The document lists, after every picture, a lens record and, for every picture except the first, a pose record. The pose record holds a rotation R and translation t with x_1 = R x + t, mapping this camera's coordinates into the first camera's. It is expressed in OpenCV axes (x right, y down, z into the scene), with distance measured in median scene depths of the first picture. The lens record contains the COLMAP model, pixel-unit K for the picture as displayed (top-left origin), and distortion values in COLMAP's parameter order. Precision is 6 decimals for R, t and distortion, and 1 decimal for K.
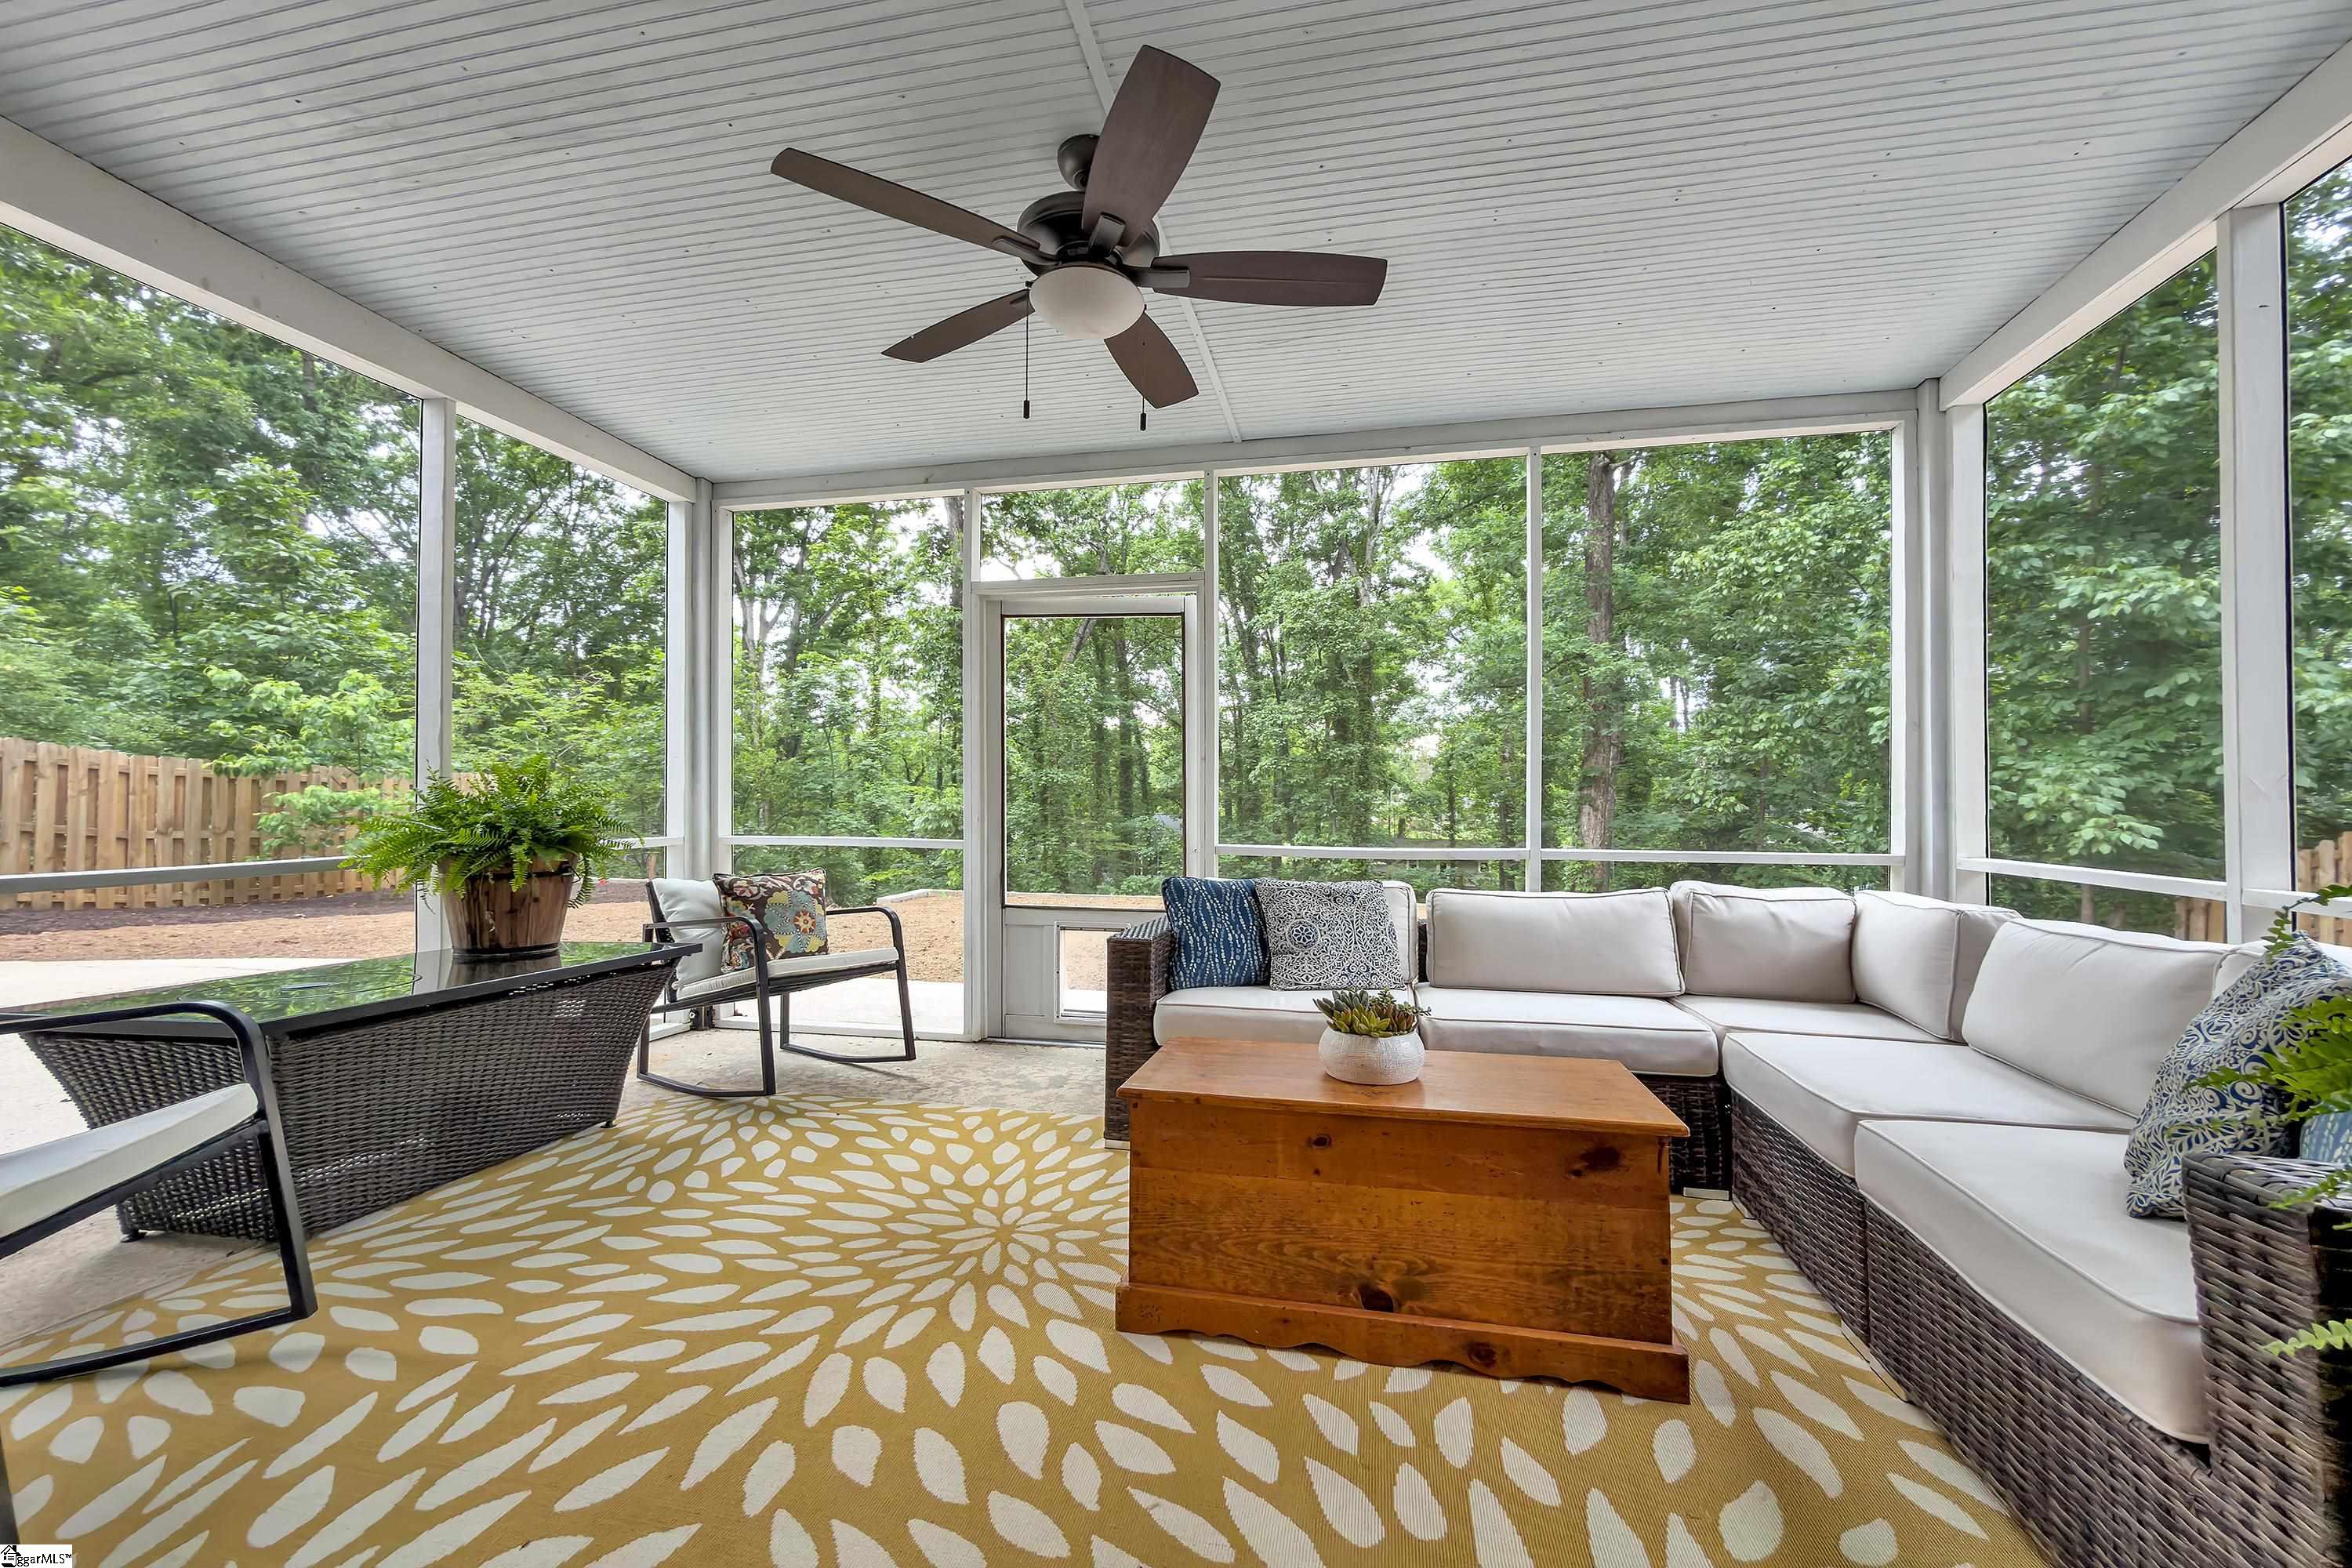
lens RADIAL K [[925.8, 0, 1175.9], [0, 925.8, 798.1], [0, 0, 1]] dist [-0.000357, 0.000006]
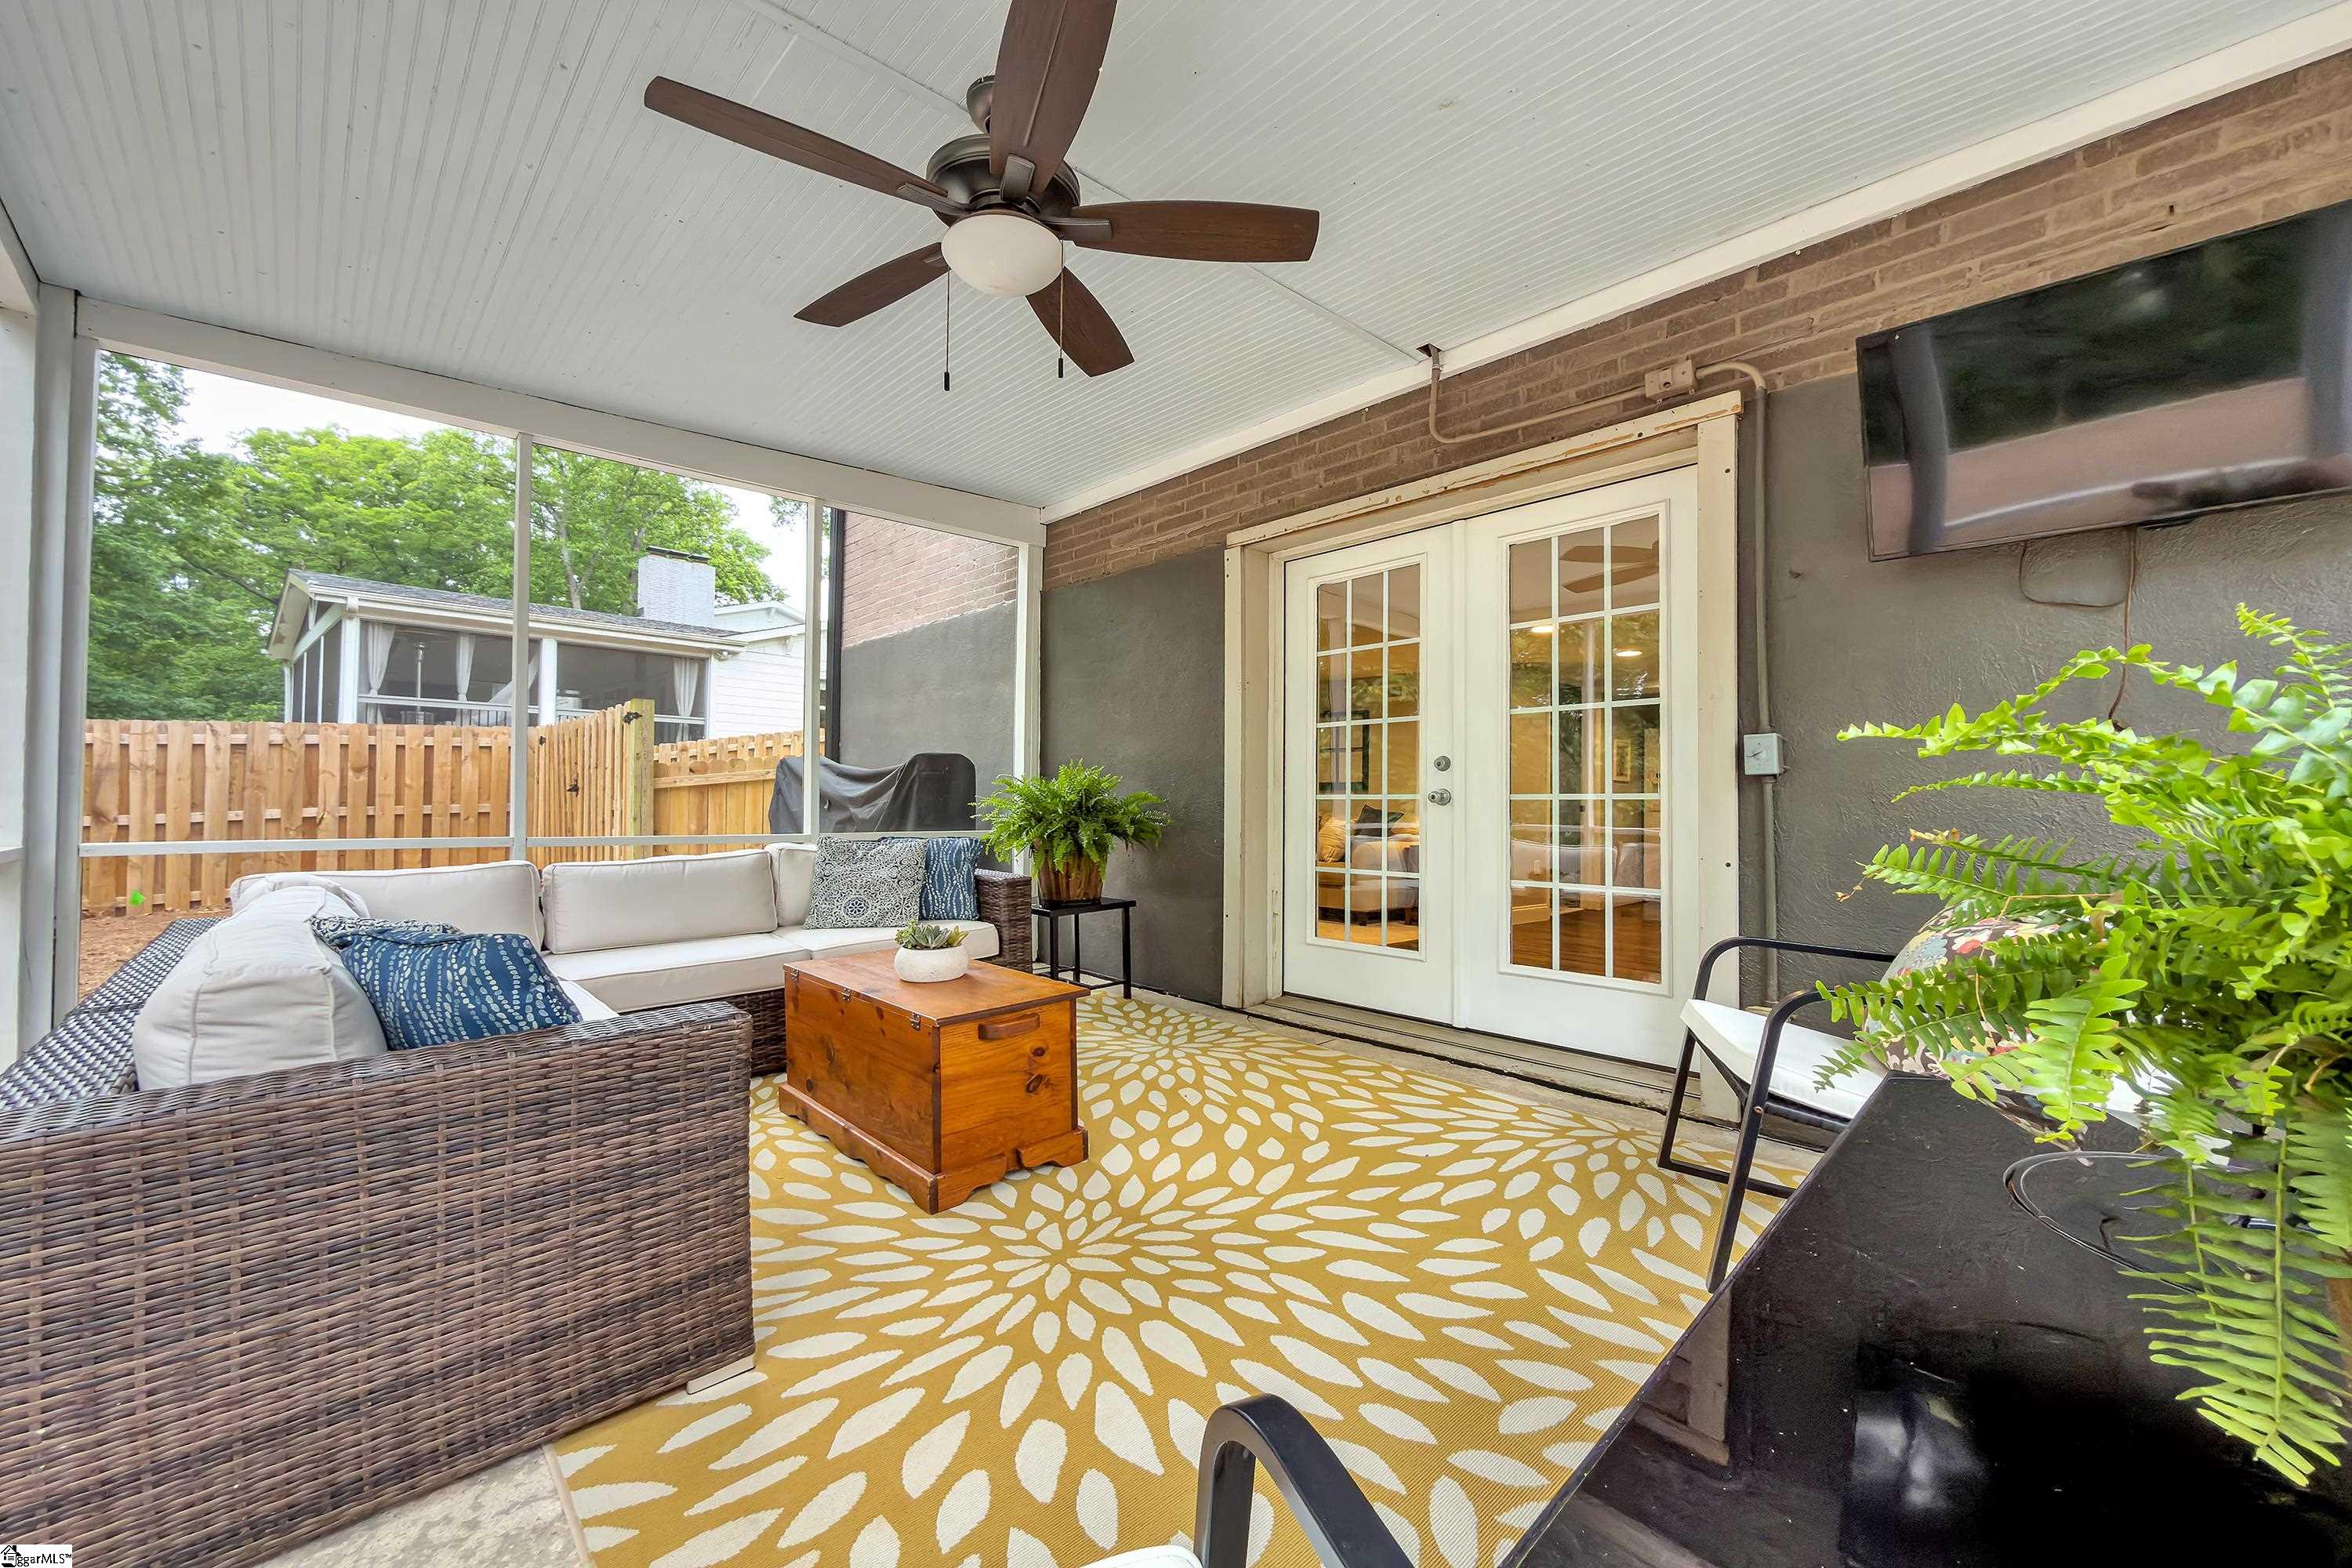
lens RADIAL K [[925.8, 0, 1181.5], [0, 925.8, 781.4], [0, 0, 1]] dist [-0.000357, 0.000006]
pose [[-0.818196, 0.008202, 0.574881, -1.030868], [-0.008394, 0.999621, -0.026209, 0.029465], [-0.574879, -0.026270, -0.817817, 2.147696]]
